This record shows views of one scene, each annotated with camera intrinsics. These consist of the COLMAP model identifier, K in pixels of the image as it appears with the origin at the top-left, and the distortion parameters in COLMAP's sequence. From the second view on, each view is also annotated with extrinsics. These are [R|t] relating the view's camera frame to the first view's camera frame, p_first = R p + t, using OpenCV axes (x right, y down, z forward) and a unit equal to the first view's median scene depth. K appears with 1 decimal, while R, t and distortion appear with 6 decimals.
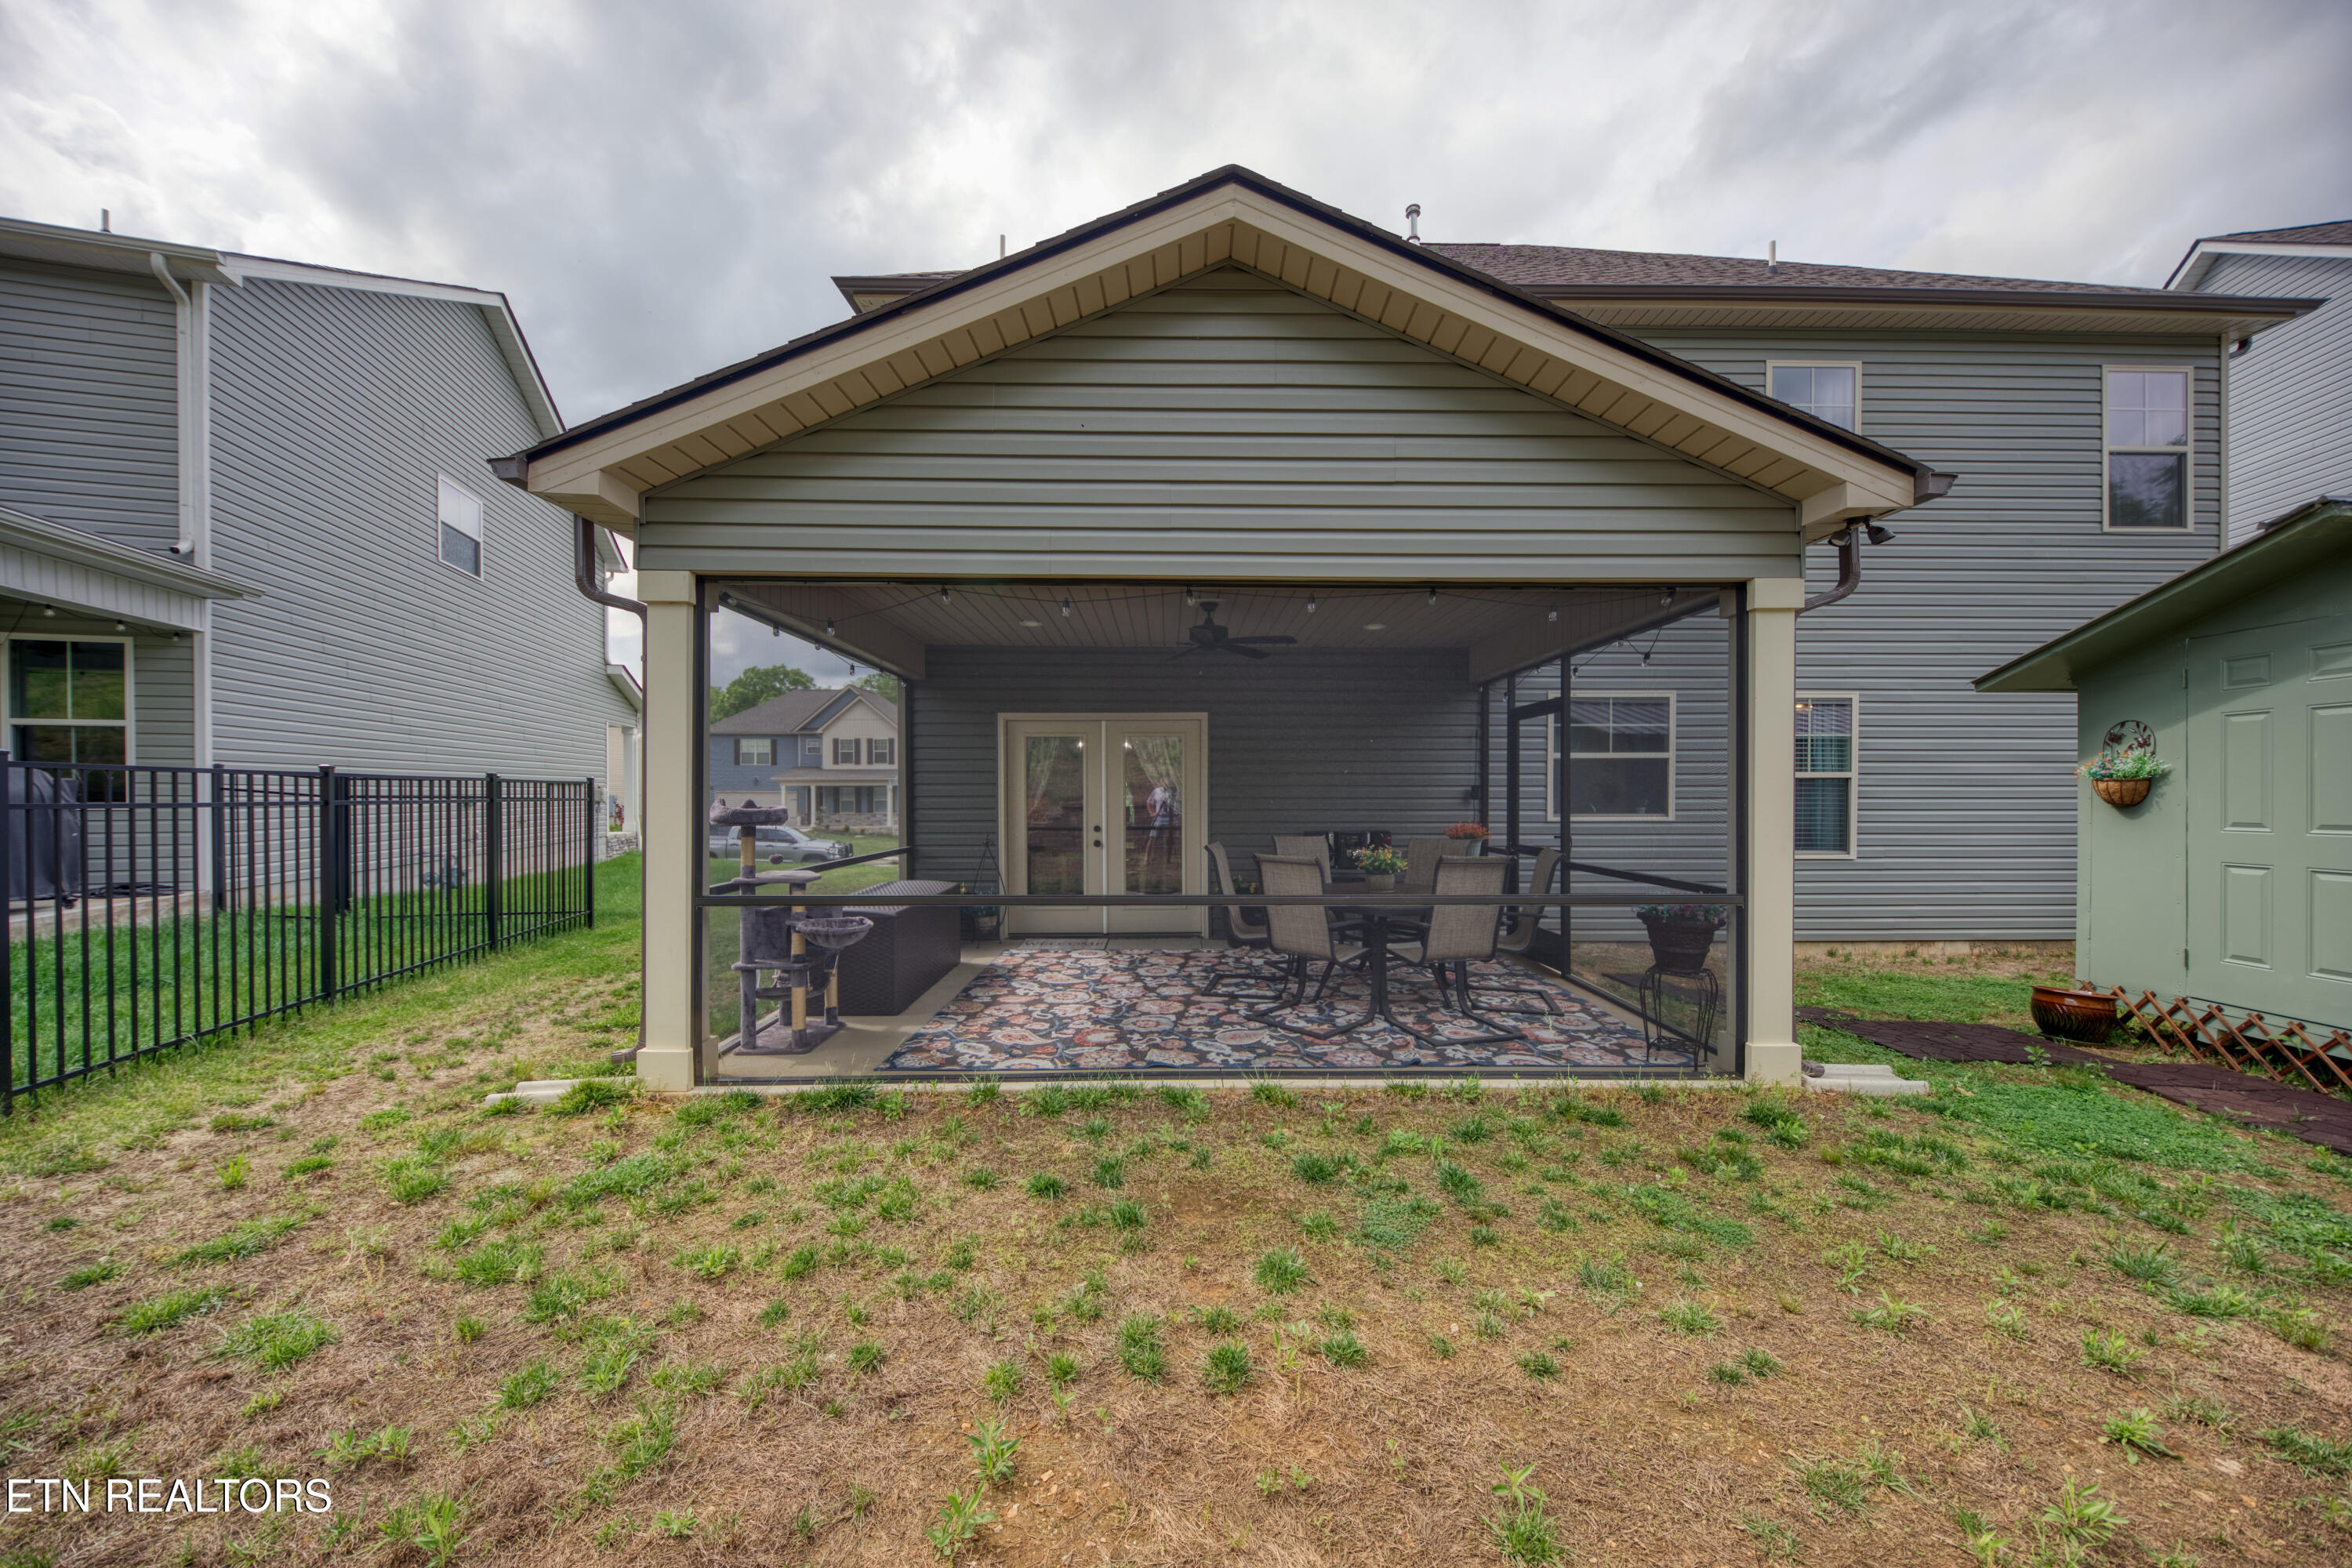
lens RADIAL K [[842.7, 0, 1163.2], [0, 842.7, 802.3], [0, 0, 1]] dist [-0.001707, -0.001678]
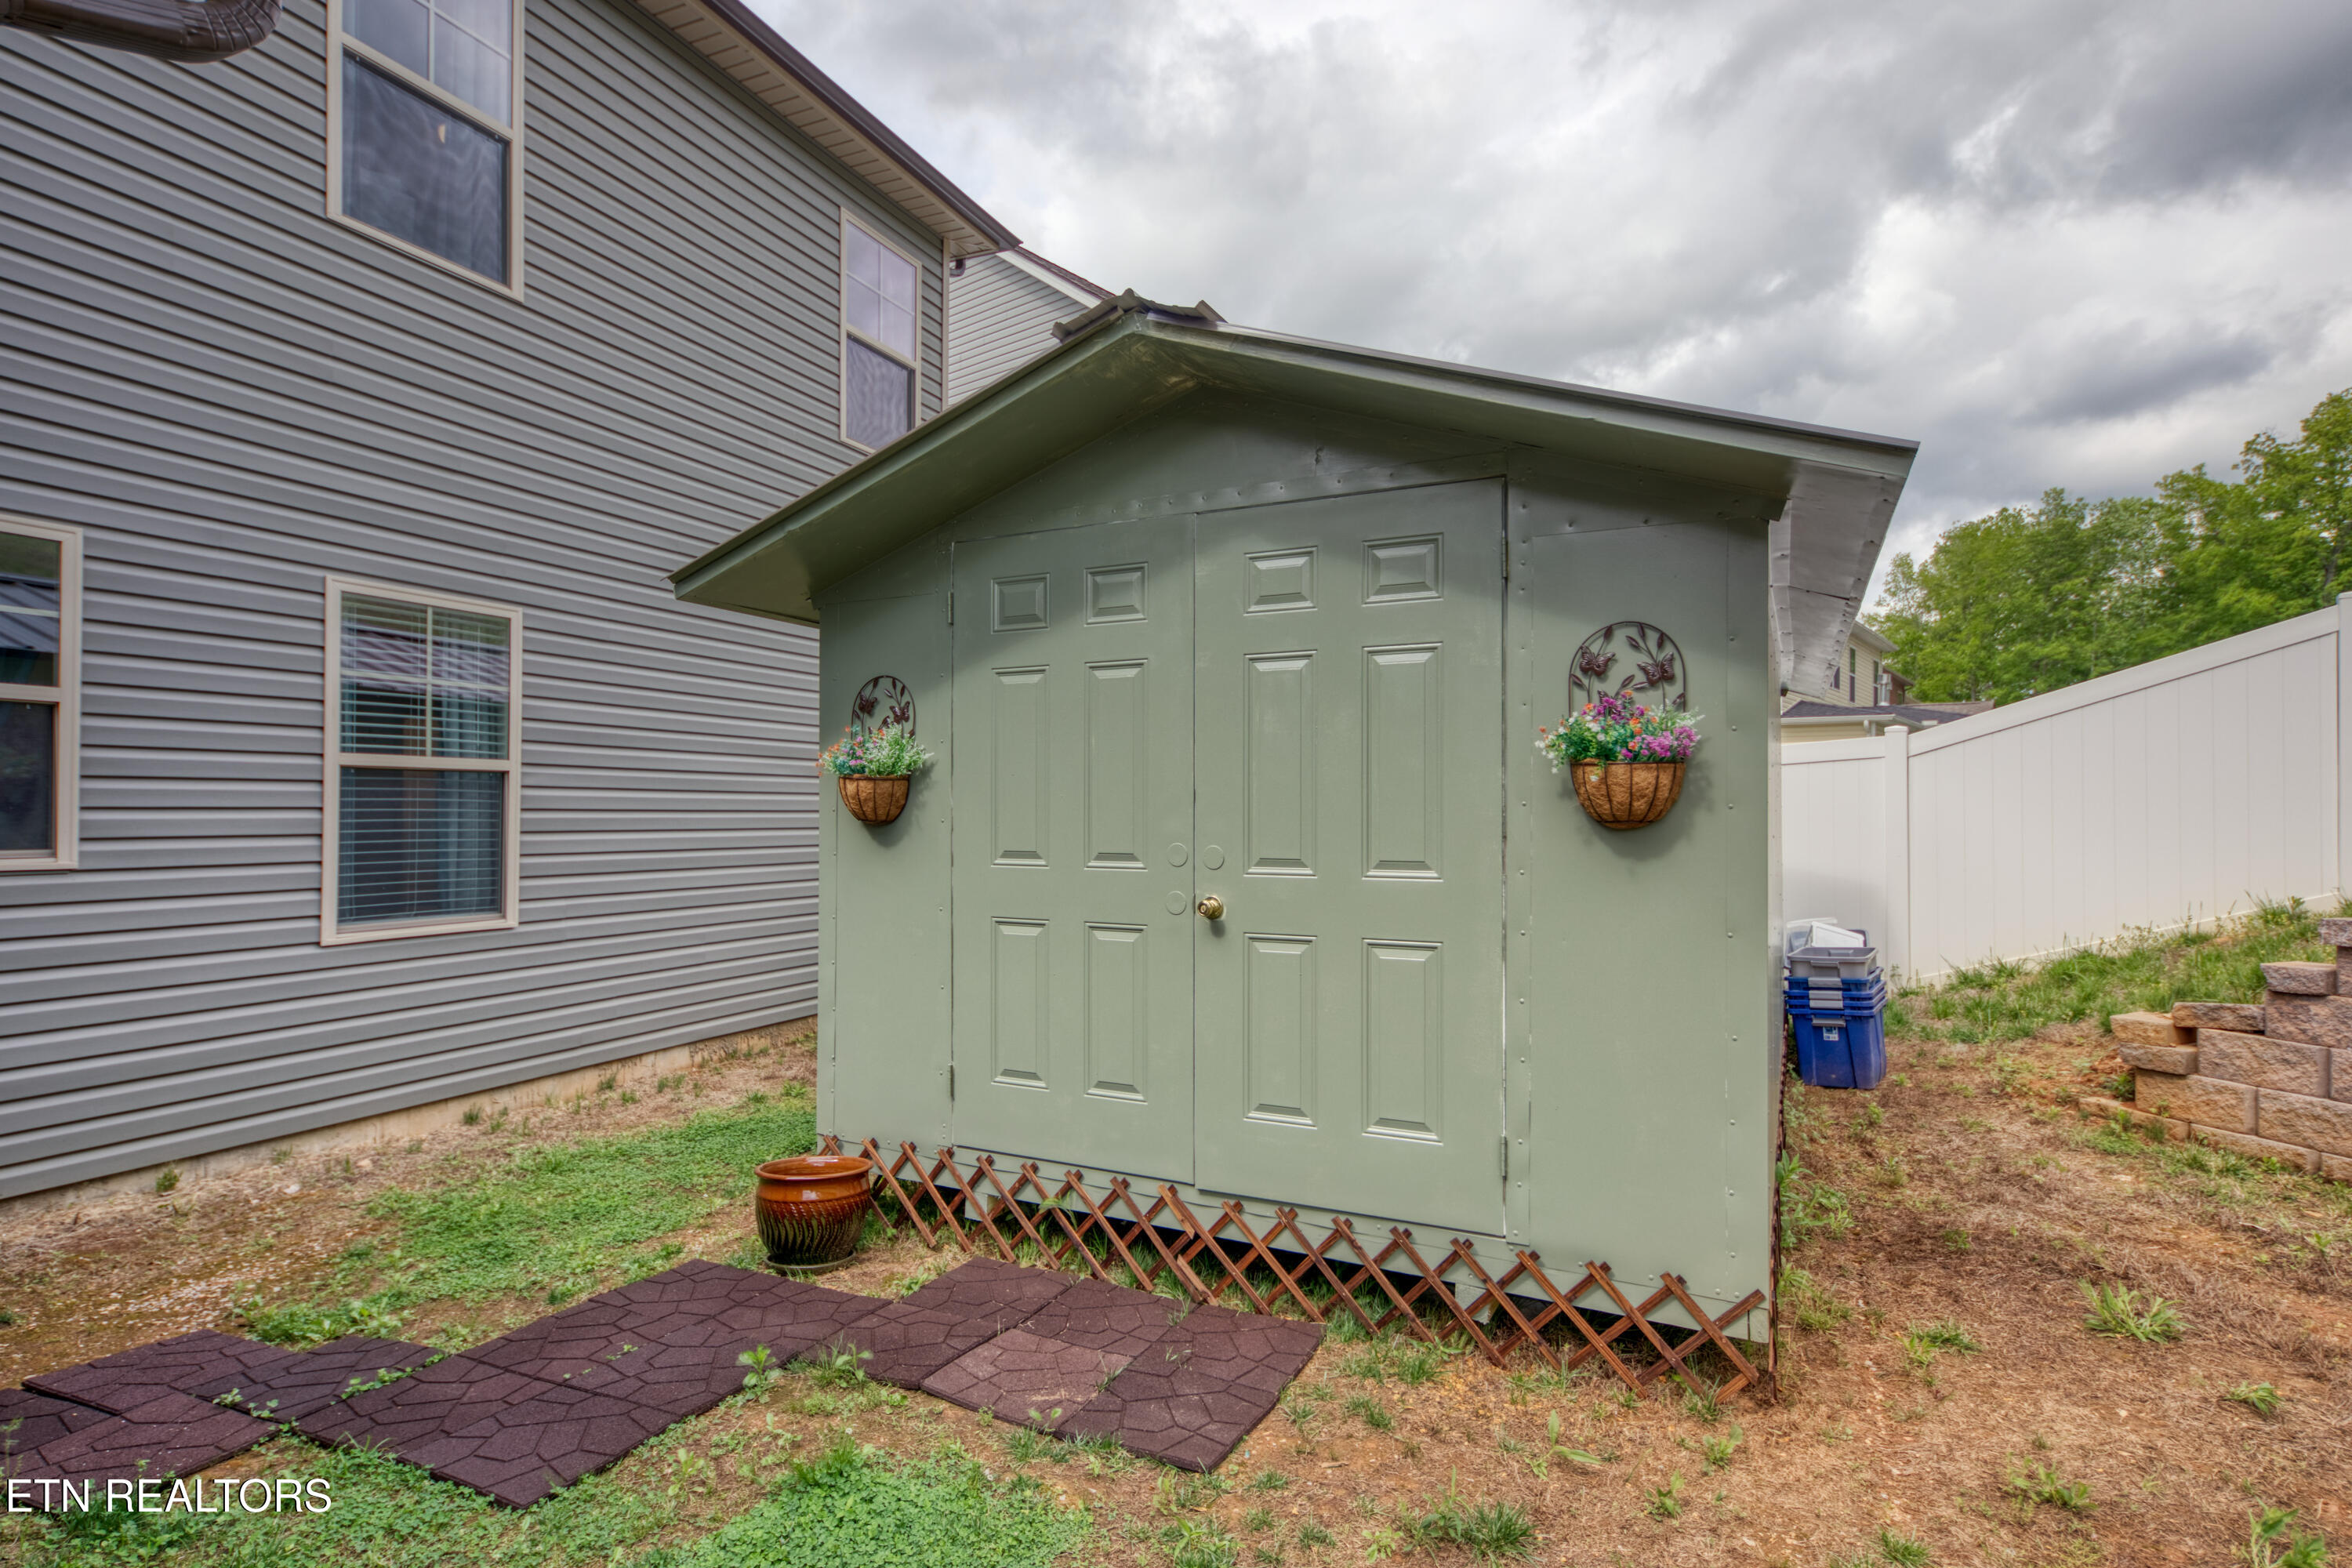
lens RADIAL K [[1193.0, 0, 1172.3], [0, 1193.0, 802.4], [0, 0, 1]] dist [-0.002496, -0.000134]
pose [[0.432008, 0.008638, 0.901828, 0.480741], [0.003402, 0.999931, -0.011207, -0.000632], [-0.901863, 0.007910, 0.431949, 0.450054]]
